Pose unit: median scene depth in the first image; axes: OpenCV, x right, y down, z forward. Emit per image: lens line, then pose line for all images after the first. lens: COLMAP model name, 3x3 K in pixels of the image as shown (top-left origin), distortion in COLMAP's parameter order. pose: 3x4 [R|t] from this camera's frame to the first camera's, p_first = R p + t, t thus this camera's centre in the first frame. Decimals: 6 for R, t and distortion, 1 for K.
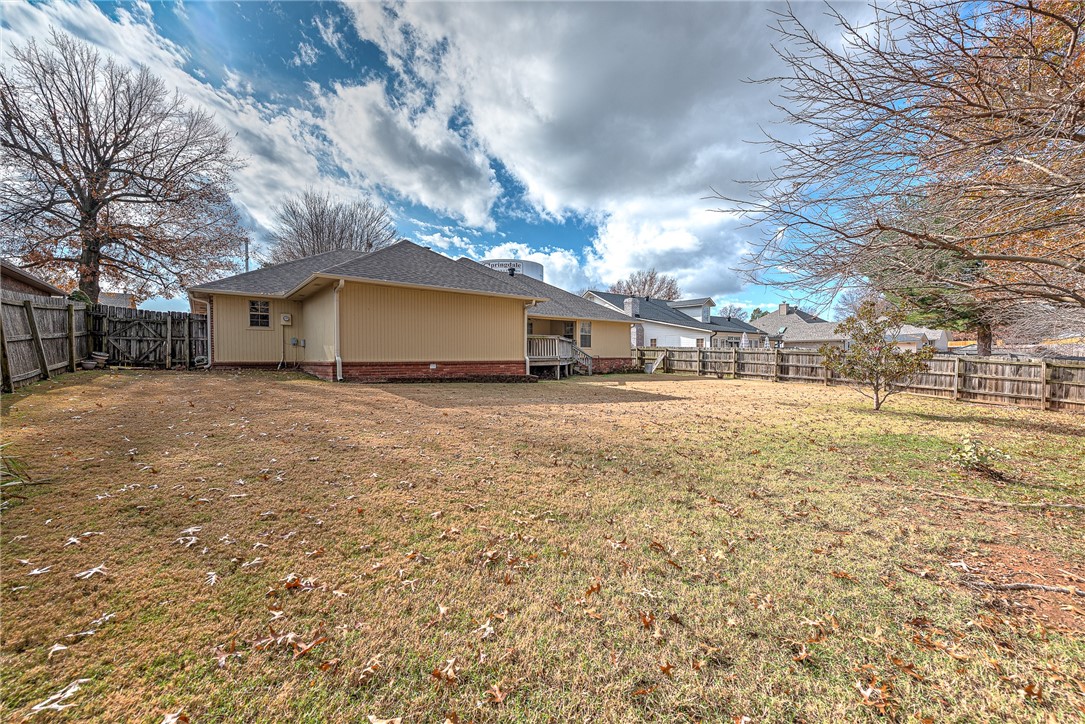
lens RADIAL K [[434.3, 0, 540.6], [0, 434.3, 360.2], [0, 0, 1]] dist [0.016356, -0.005130]
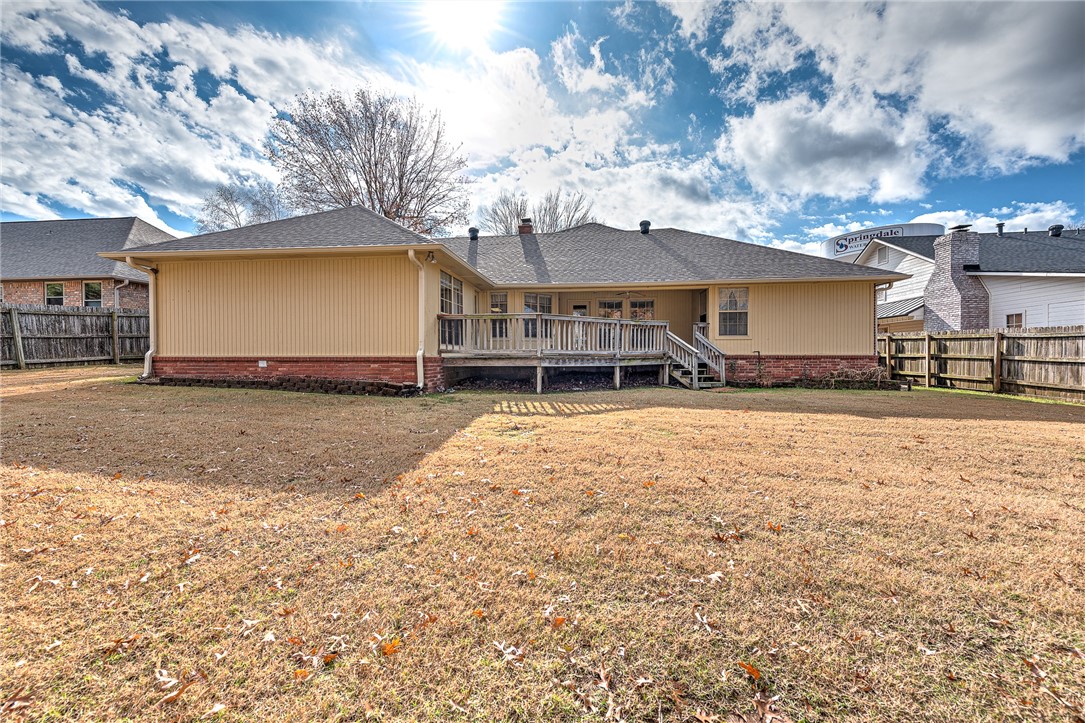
lens RADIAL K [[434.3, 0, 540.6], [0, 434.3, 359.7], [0, 0, 1]] dist [0.016356, -0.005130]
pose [[0.700150, 0.001424, -0.713994, 0.438434], [-0.007313, 0.999960, -0.005176, 0.005868], [0.713958, 0.008846, 0.700133, 0.627131]]
